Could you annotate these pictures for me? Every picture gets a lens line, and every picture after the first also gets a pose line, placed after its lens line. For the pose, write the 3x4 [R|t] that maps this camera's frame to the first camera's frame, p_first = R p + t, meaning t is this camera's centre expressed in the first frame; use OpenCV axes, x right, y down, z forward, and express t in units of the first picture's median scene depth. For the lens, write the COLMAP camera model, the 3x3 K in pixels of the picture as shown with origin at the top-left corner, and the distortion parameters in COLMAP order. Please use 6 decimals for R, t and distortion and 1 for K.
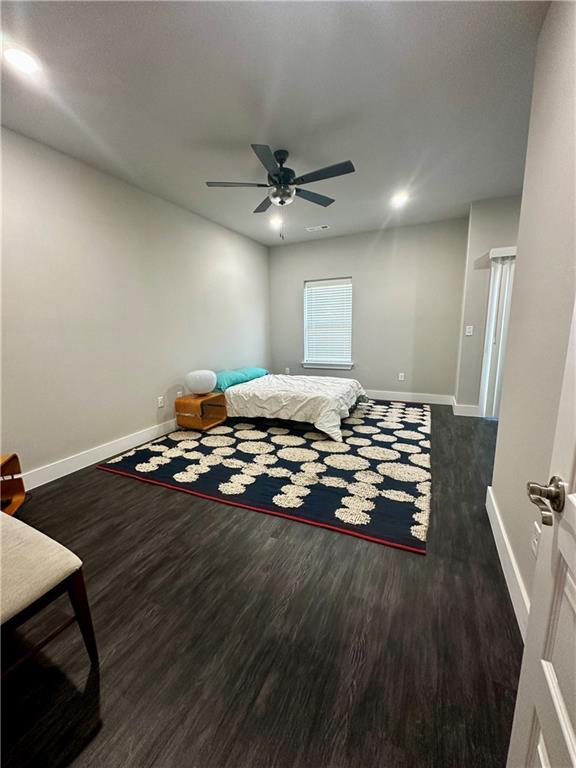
lens RADIAL K [[303.6, 0, 286.2], [0, 303.6, 383.2], [0, 0, 1]] dist [-0.010258, 0.001199]
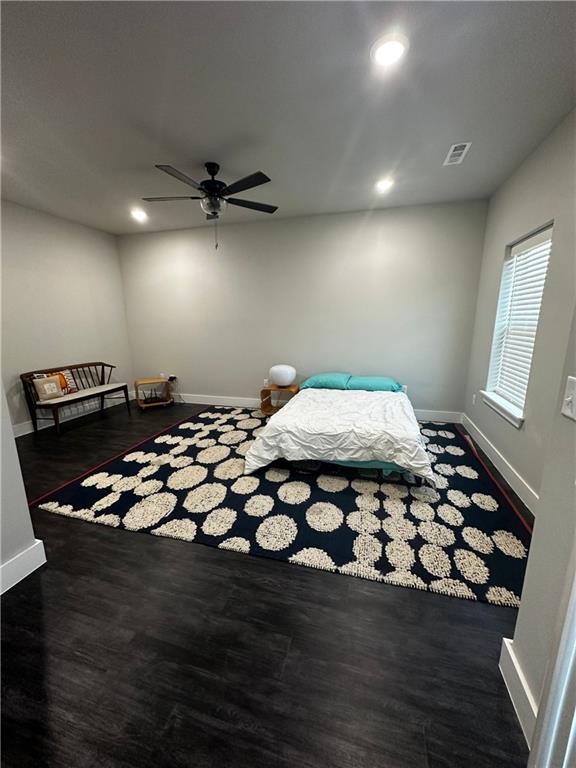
lens RADIAL K [[303.6, 0, 287.7], [0, 303.6, 383.9], [0, 0, 1]] dist [-0.010258, 0.001199]
pose [[0.178337, 0.227243, -0.957370, 1.030180], [-0.175778, 0.964673, 0.196233, -0.251997], [0.968141, 0.133289, 0.211981, 0.983543]]
